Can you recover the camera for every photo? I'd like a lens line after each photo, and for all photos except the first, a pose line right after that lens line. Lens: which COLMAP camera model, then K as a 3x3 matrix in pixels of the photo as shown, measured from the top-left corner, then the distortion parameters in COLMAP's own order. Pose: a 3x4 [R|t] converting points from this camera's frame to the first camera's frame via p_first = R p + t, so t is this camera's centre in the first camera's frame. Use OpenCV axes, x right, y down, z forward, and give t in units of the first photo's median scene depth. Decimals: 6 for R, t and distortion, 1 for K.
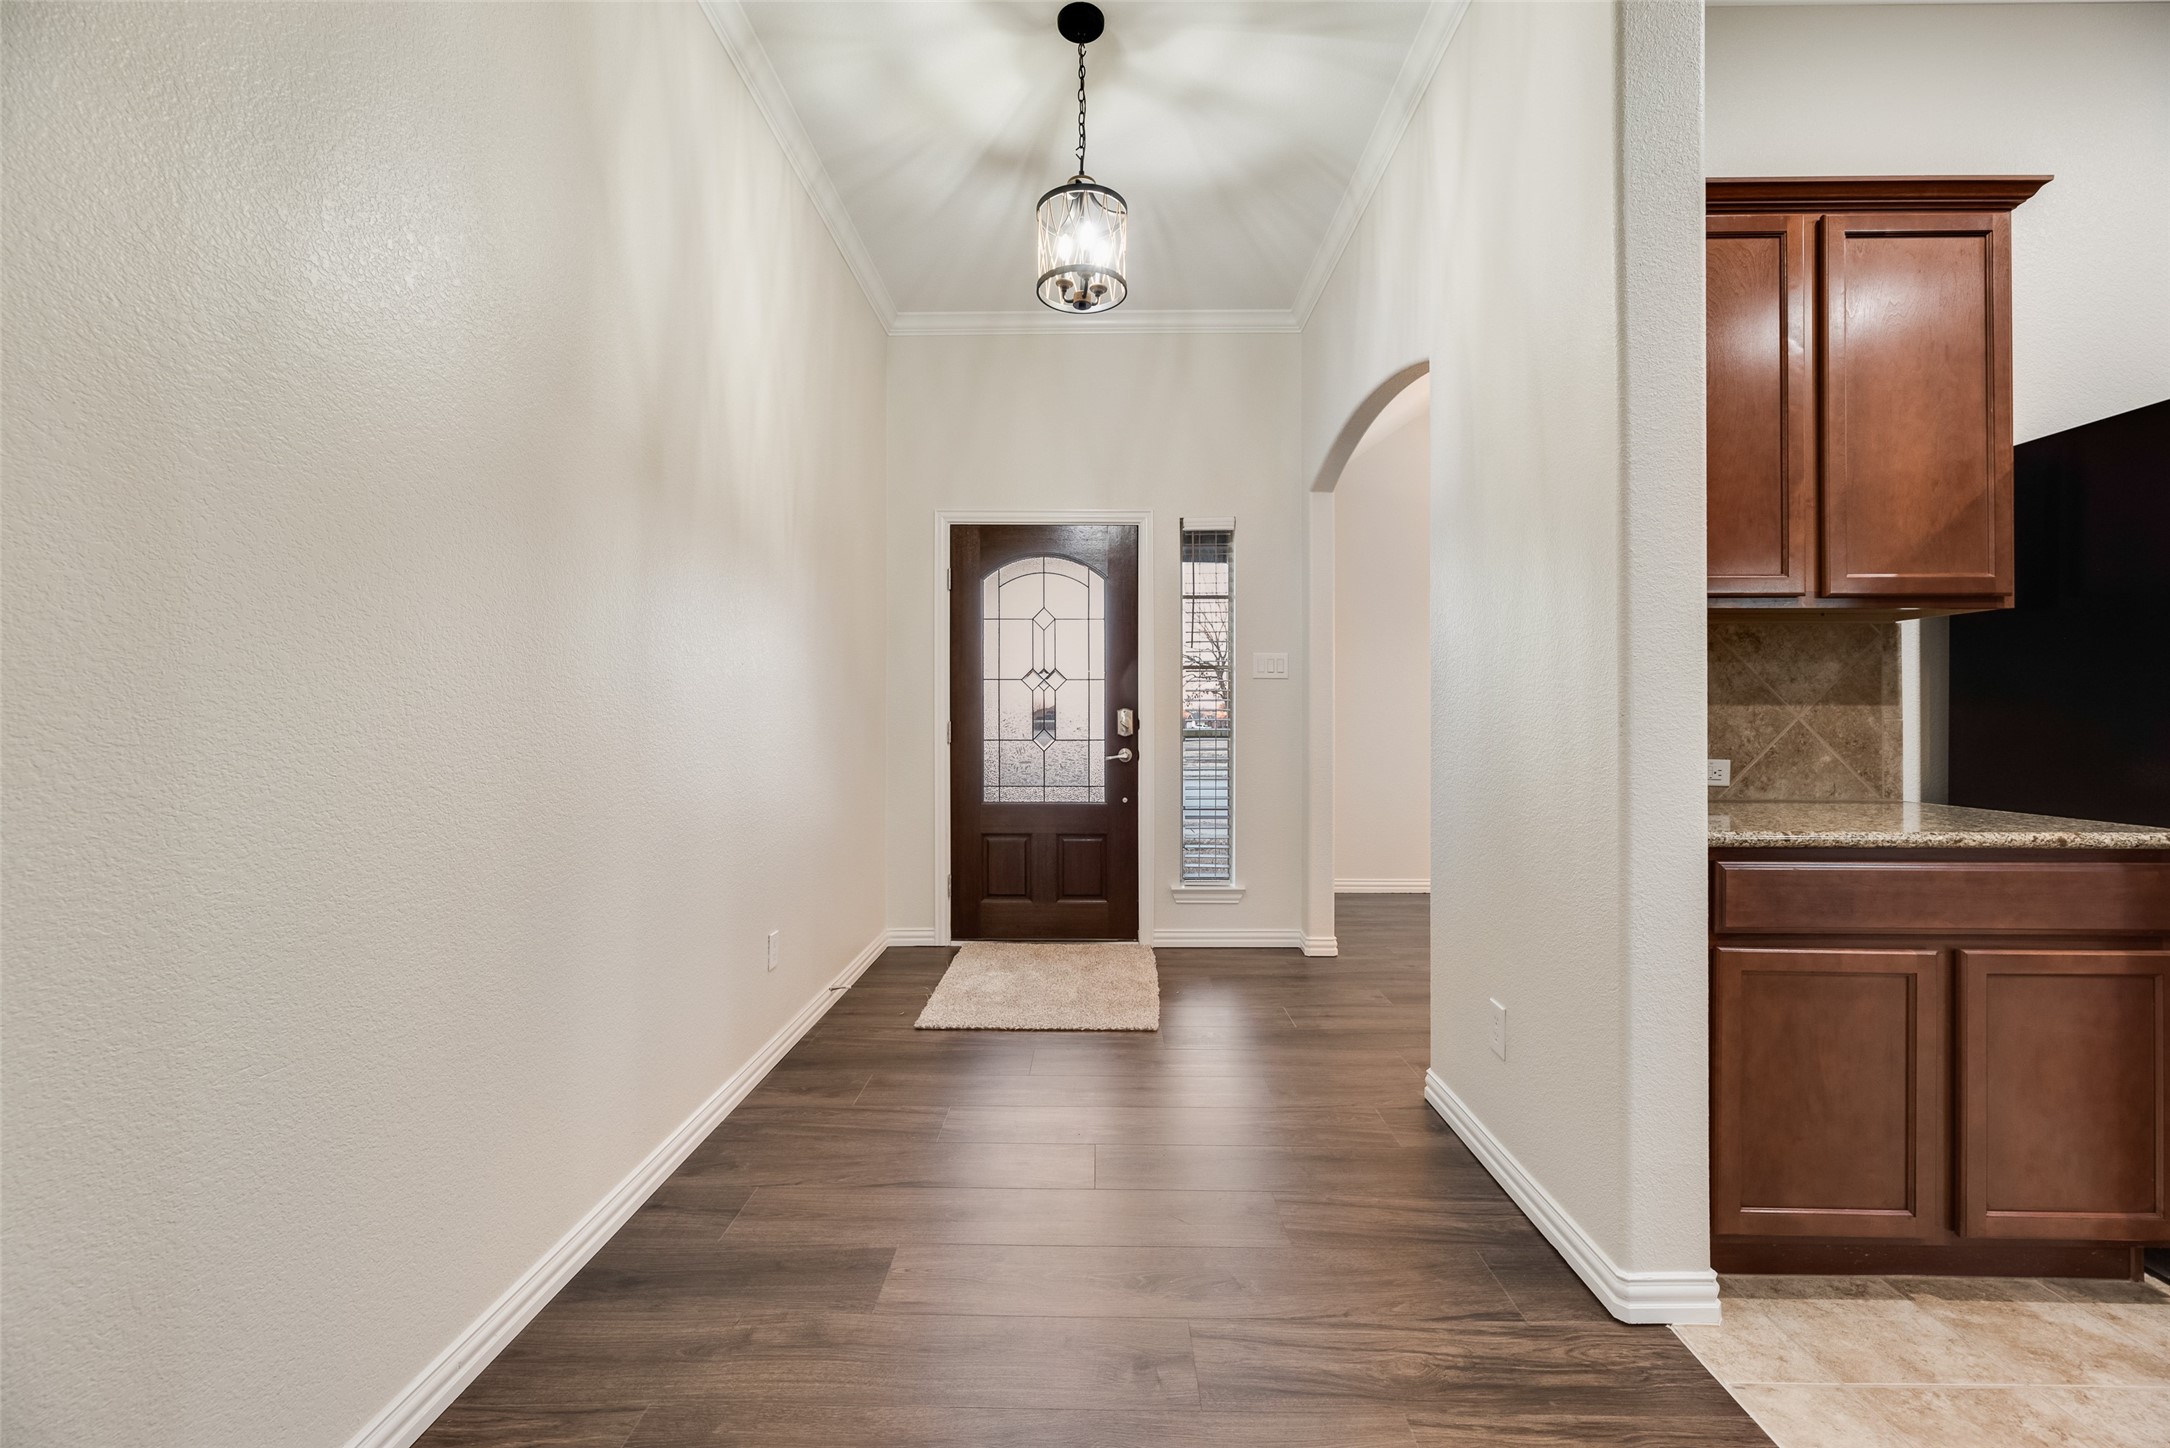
lens RADIAL K [[873.6, 0, 1087.9], [0, 873.6, 720.1], [0, 0, 1]] dist [0.000915, -0.000444]
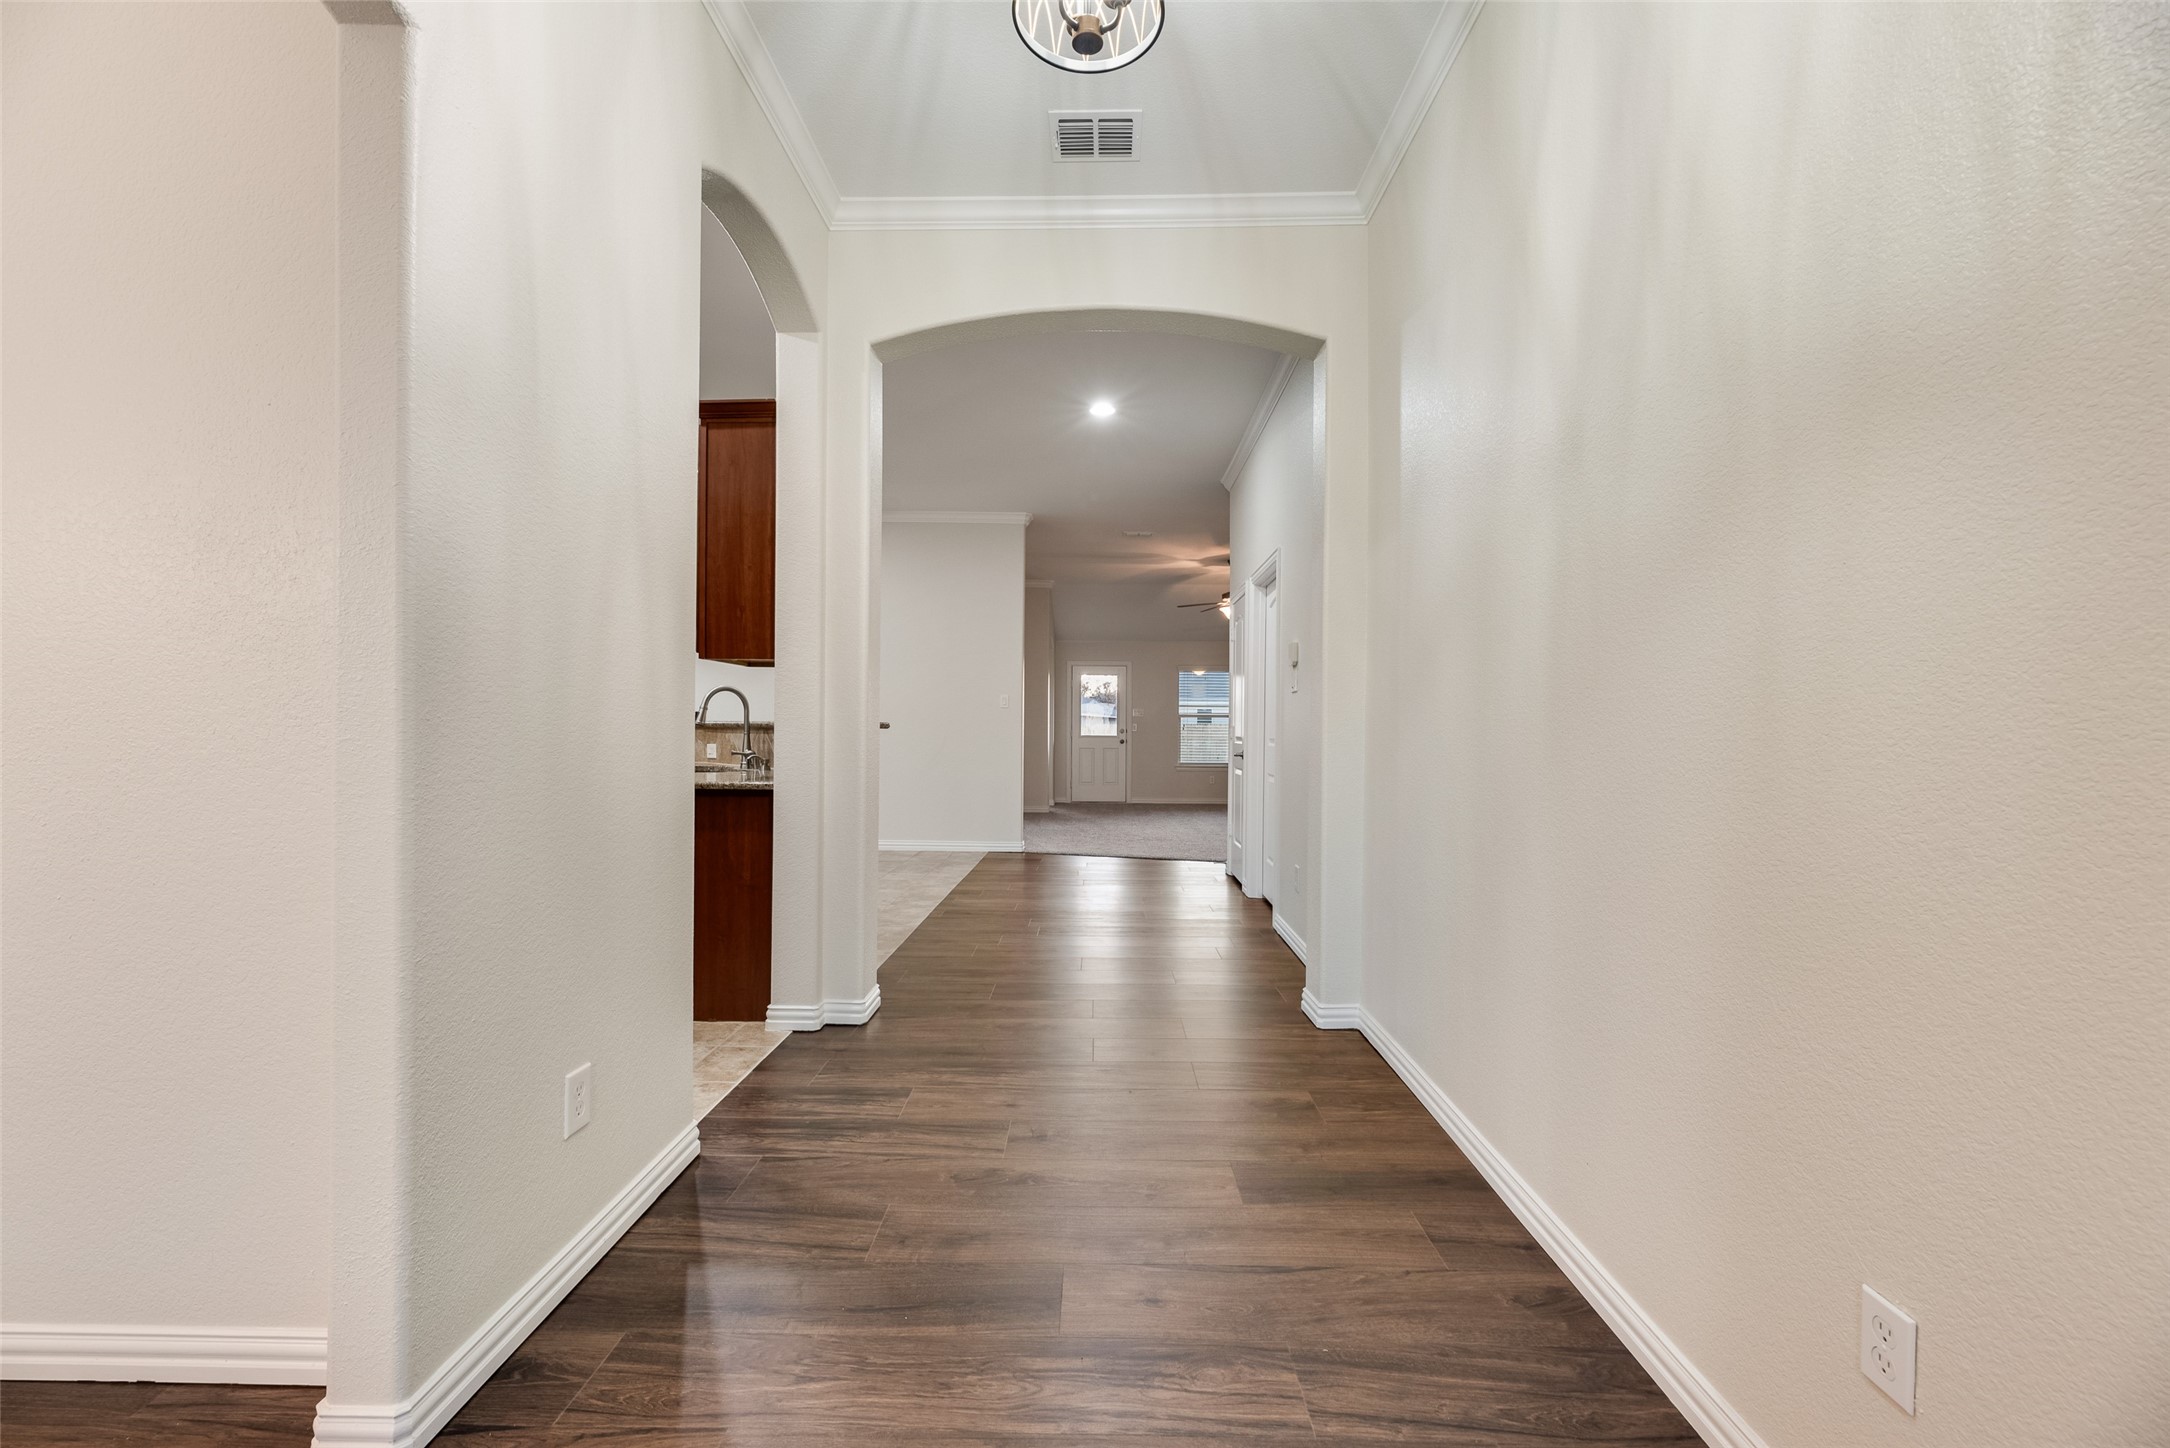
lens RADIAL K [[873.6, 0, 1081.9], [0, 873.6, 723.7], [0, 0, 1]] dist [0.000915, -0.000444]
pose [[-0.999964, -0.006918, 0.004998, -0.013211], [-0.006909, 0.999974, 0.001922, -0.012978], [-0.005012, 0.001887, -0.999986, 2.235806]]
